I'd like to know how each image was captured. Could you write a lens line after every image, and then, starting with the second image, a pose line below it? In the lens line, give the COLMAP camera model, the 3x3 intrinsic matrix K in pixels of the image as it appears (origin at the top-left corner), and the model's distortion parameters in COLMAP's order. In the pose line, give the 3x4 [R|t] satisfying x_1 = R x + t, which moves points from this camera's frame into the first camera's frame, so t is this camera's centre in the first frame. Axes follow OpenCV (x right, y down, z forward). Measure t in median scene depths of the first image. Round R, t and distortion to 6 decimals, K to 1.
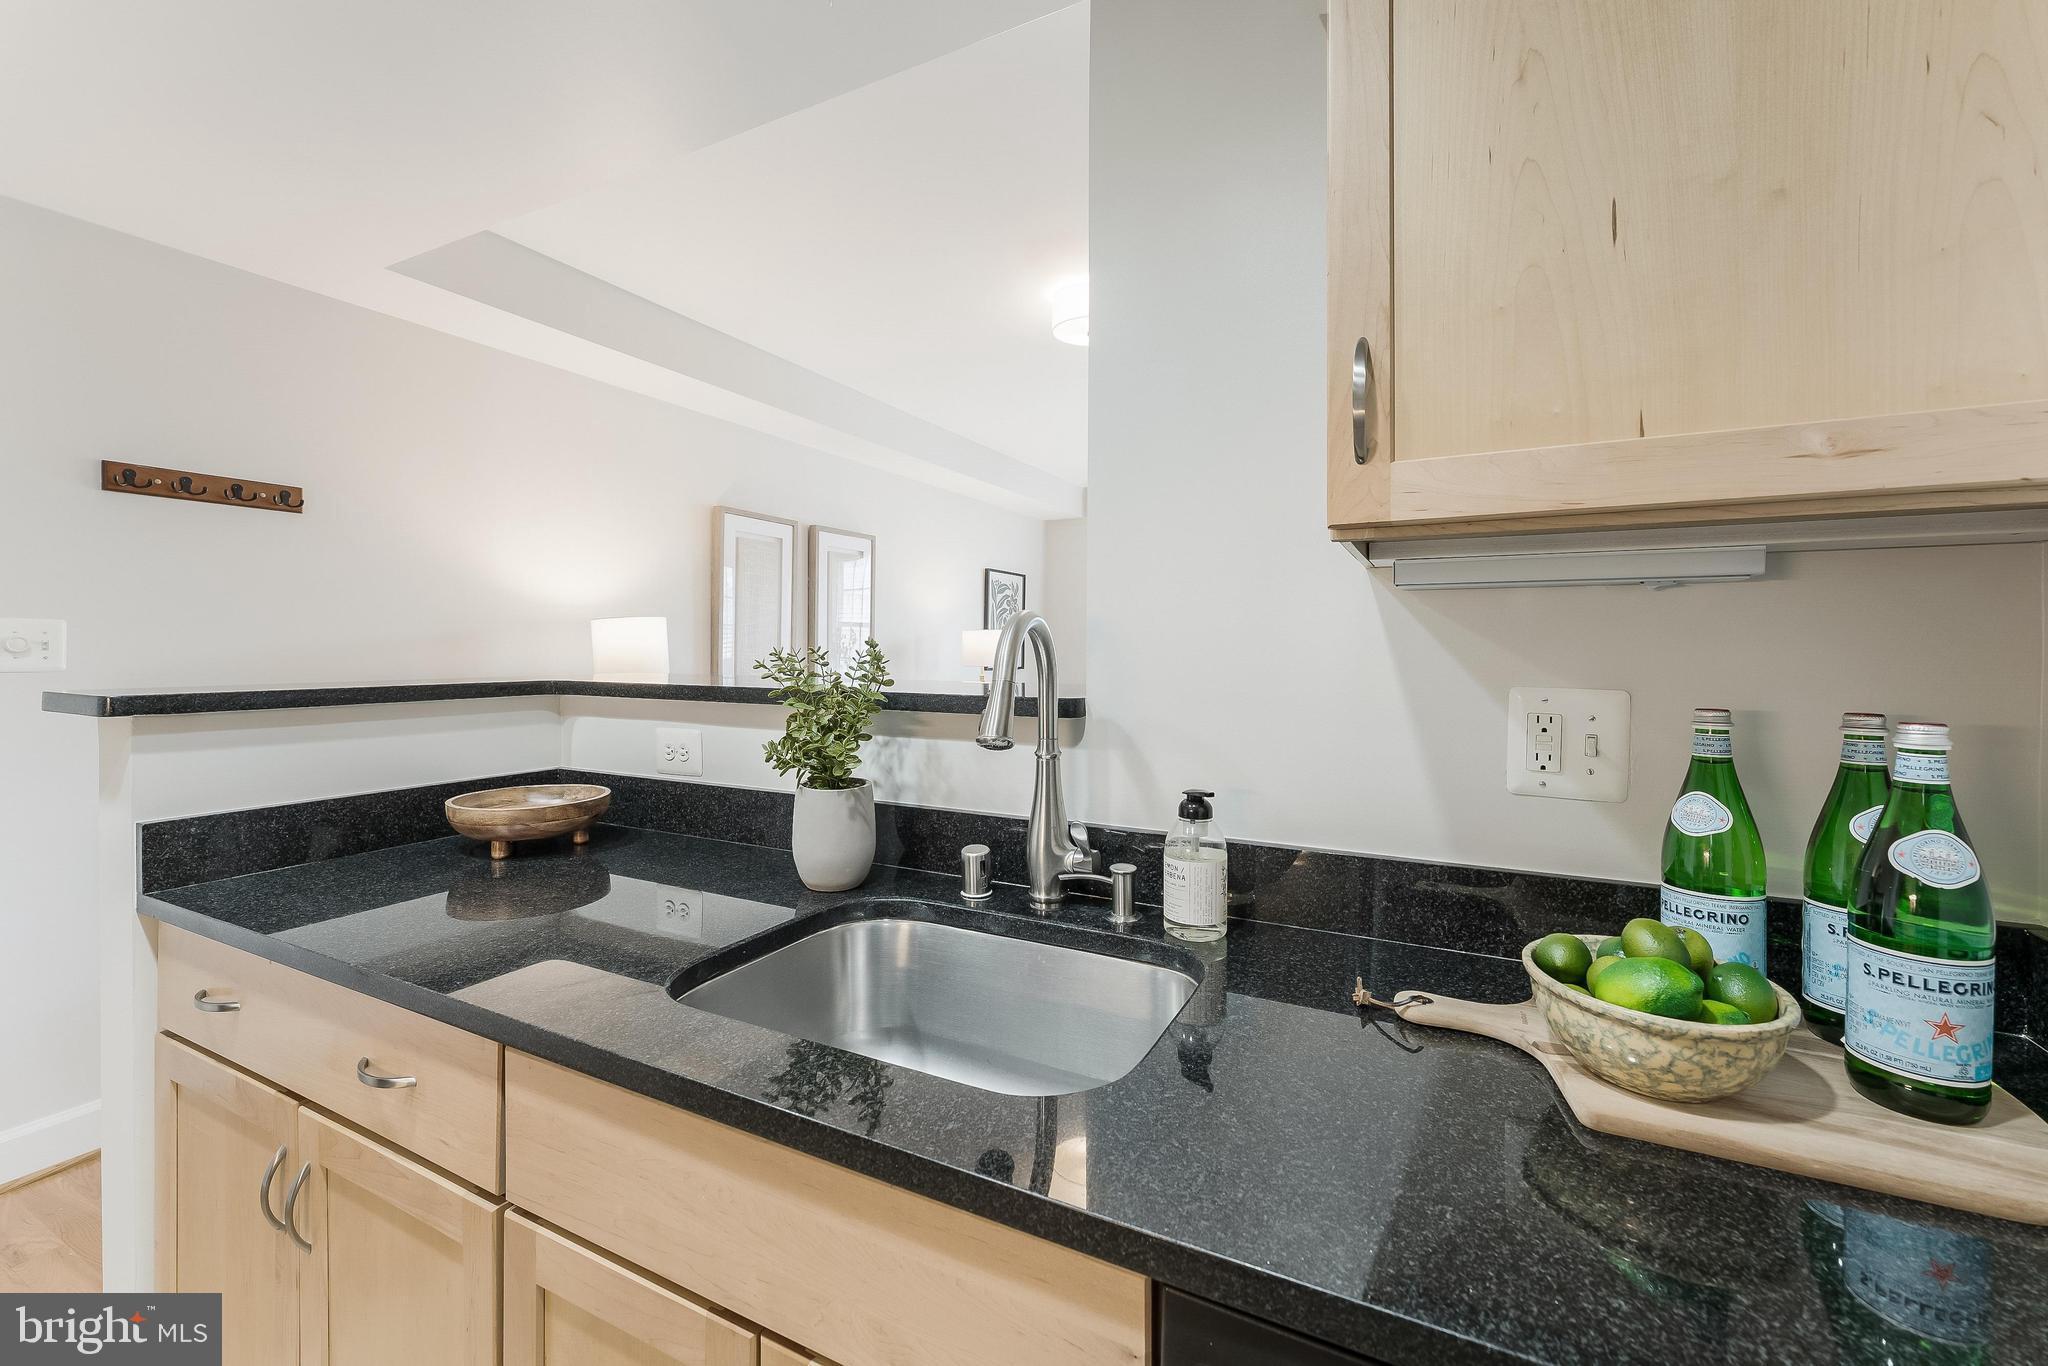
lens RADIAL K [[836.5, 0, 1031.1], [0, 836.5, 648.8], [0, 0, 1]] dist [0.001374, -0.000057]
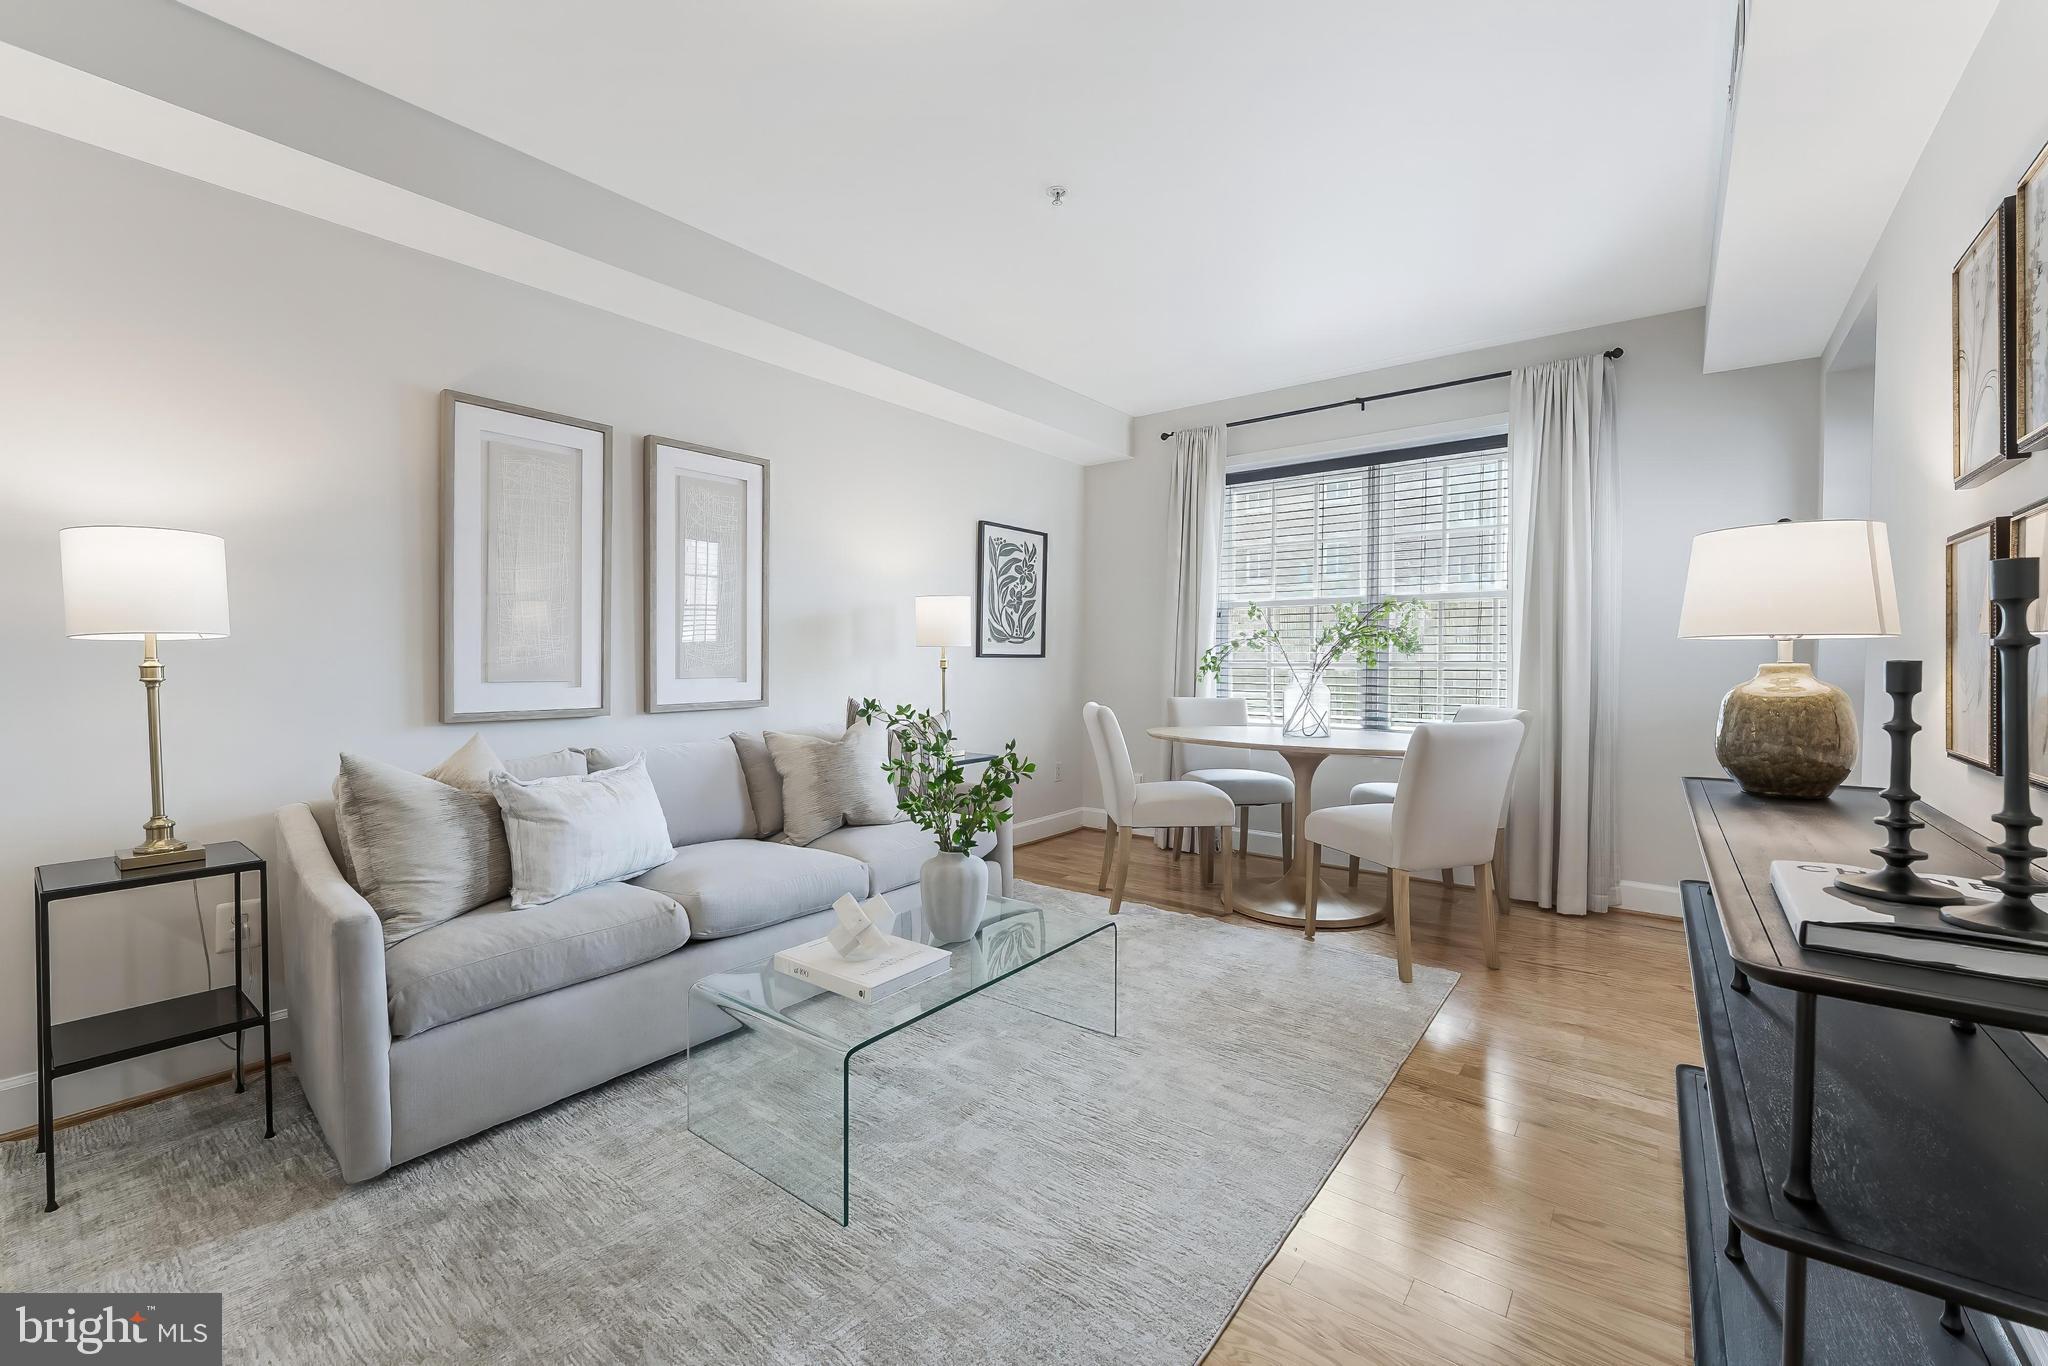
lens RADIAL K [[848.2, 0, 1053.5], [0, 848.2, 675.6], [0, 0, 1]] dist [-0.000703, 0.000214]
pose [[0.986726, 0.003700, -0.162354, 0.383424], [-0.000250, 0.999774, 0.021262, 0.074782], [0.162396, -0.020940, 0.986503, 0.725278]]
